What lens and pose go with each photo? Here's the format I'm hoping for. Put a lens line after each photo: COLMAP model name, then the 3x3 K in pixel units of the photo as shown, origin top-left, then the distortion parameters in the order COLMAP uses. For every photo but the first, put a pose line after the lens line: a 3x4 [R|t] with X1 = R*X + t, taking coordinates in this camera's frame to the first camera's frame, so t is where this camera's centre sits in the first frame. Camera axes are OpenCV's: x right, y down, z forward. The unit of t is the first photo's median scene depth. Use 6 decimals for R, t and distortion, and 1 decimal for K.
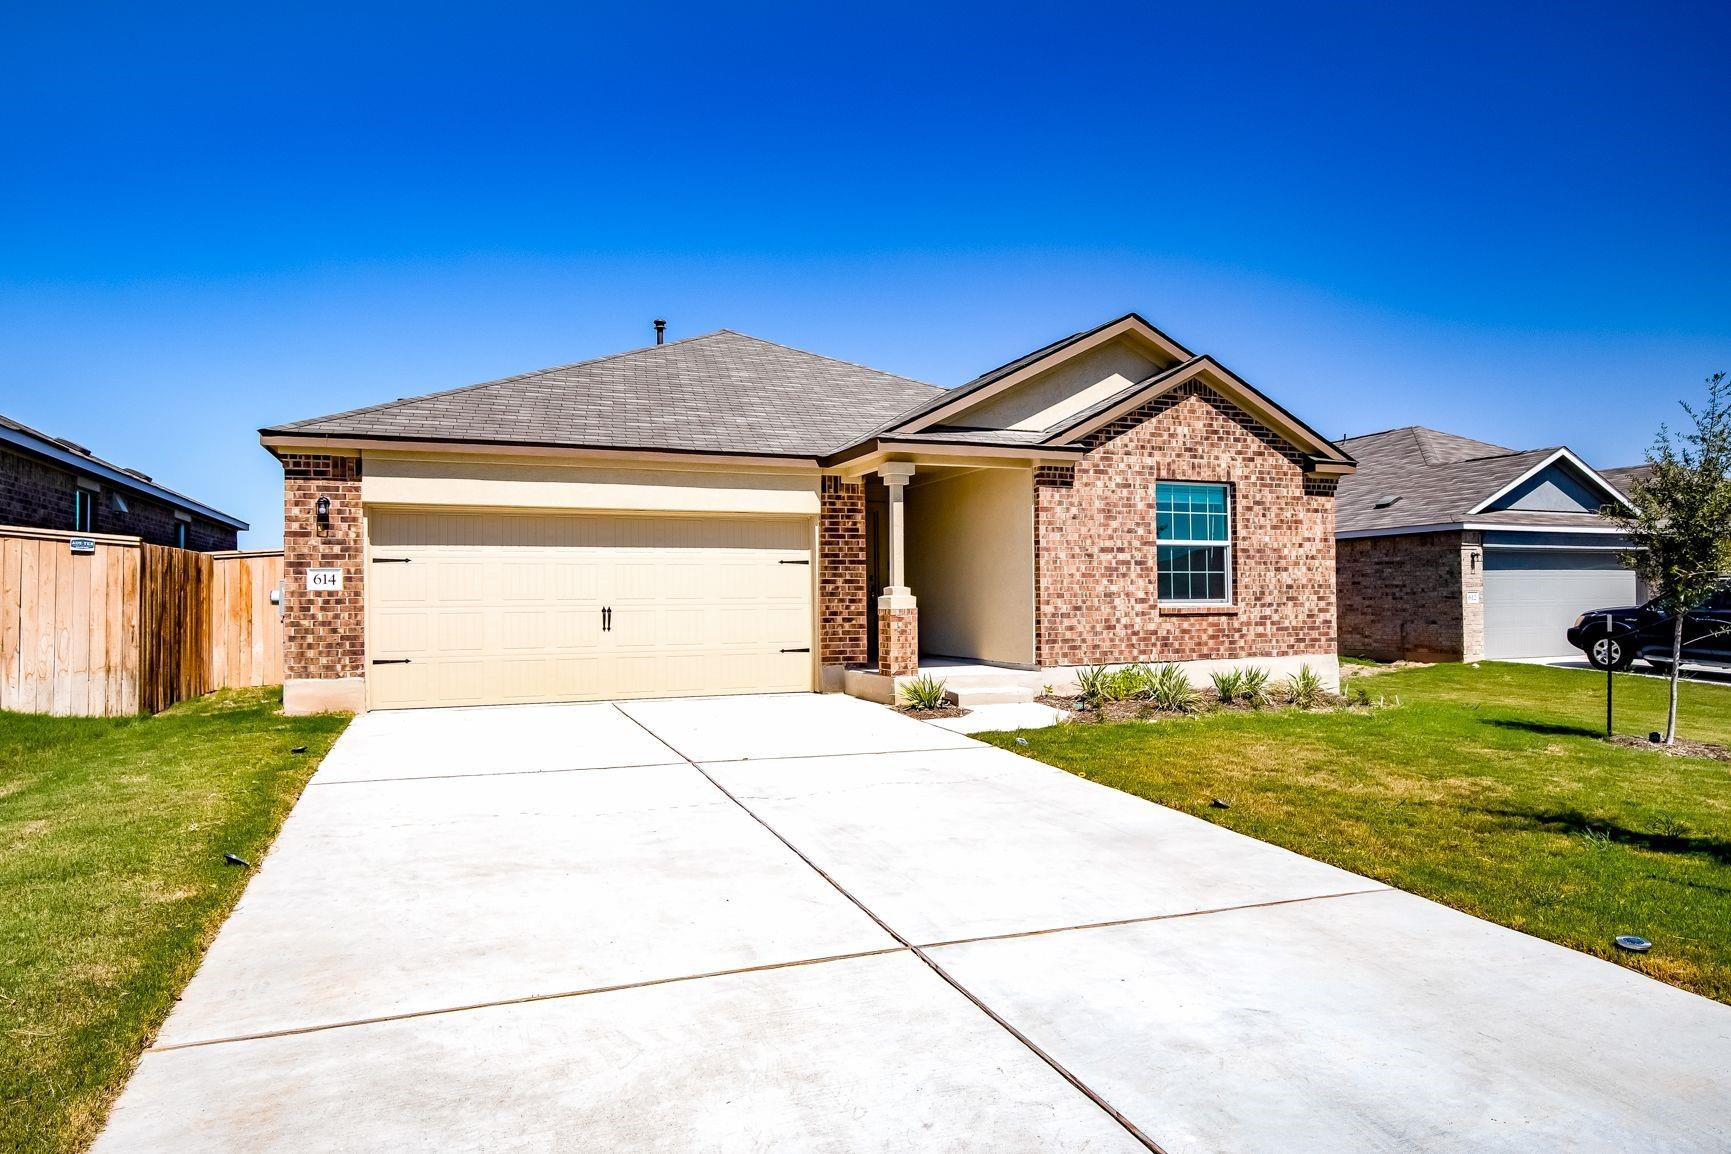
lens RADIAL K [[811.2, 0, 870.9], [0, 811.2, 582.0], [0, 0, 1]] dist [-0.018209, 0.003826]
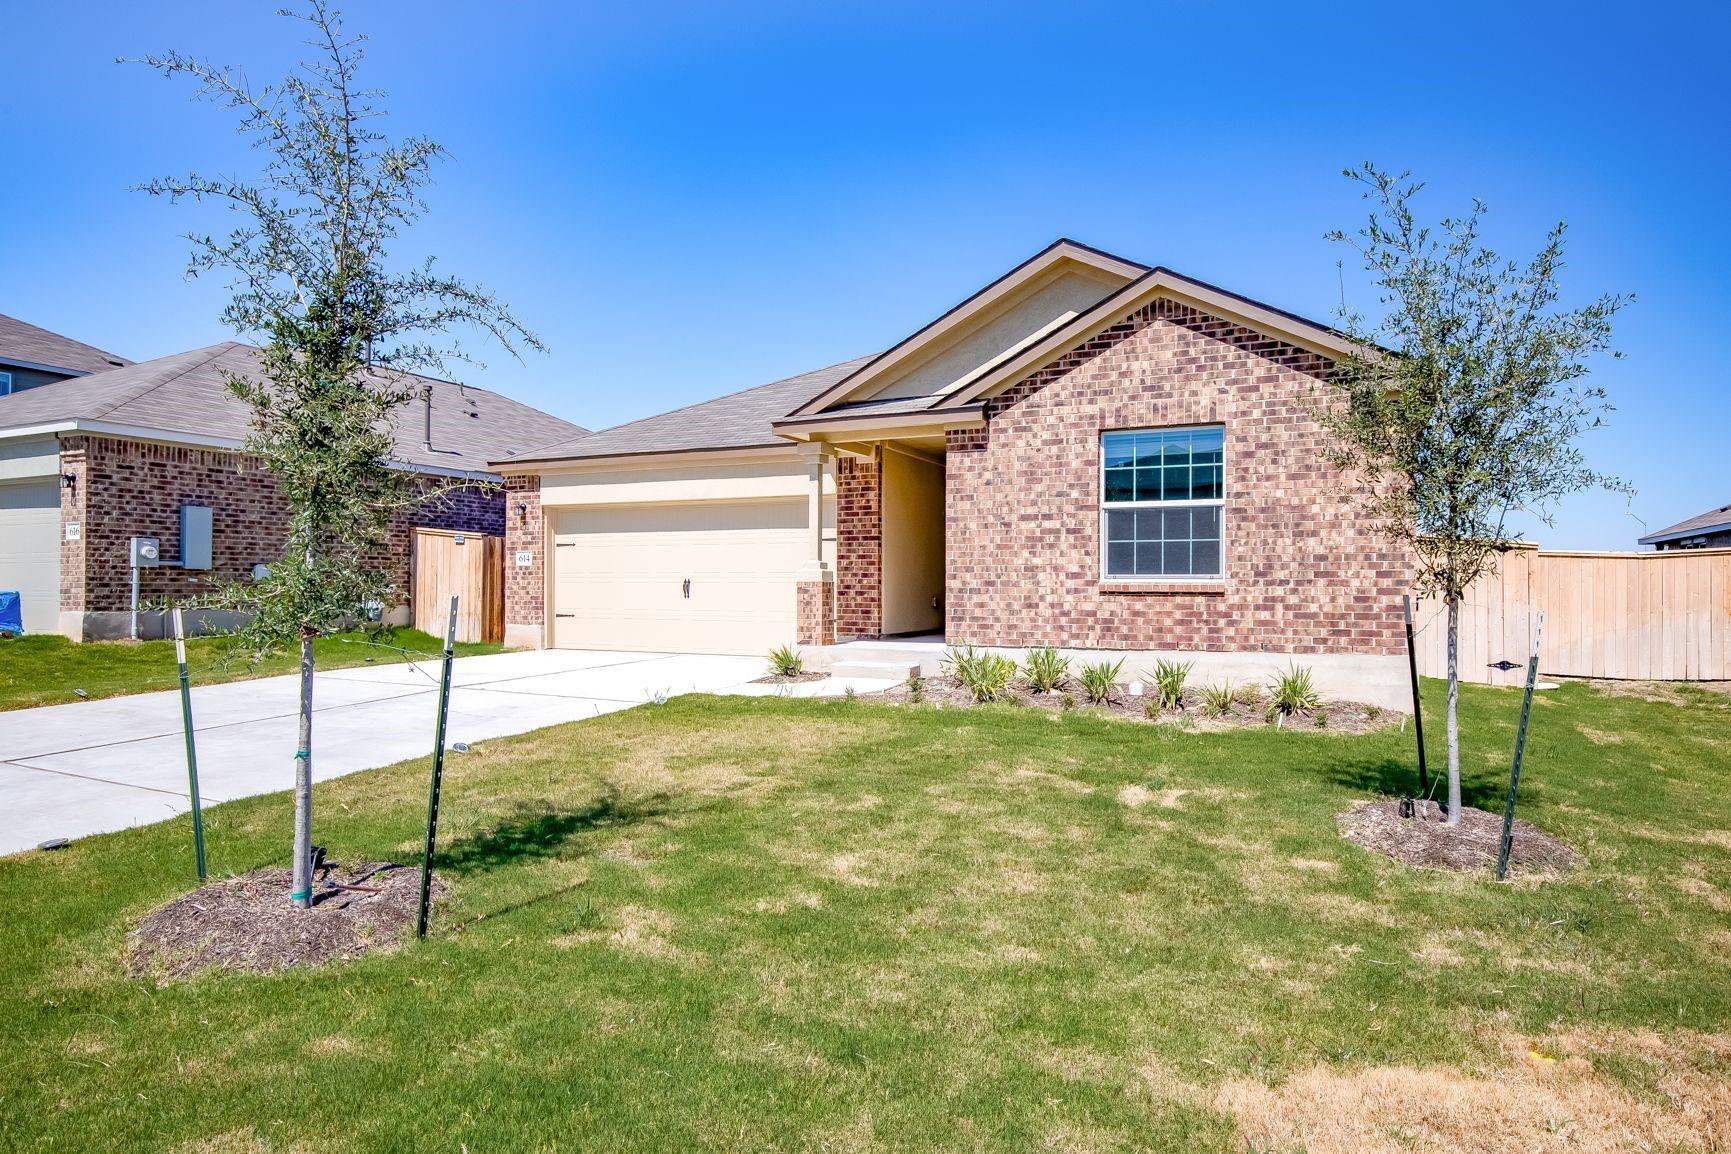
lens RADIAL K [[811.2, 0, 874.0], [0, 811.2, 572.2], [0, 0, 1]] dist [-0.018209, 0.003826]
pose [[0.787178, 0.001598, -0.616724, 0.669964], [0.005230, 0.999943, 0.009266, 0.010292], [0.616704, -0.010519, 0.787125, 0.194128]]
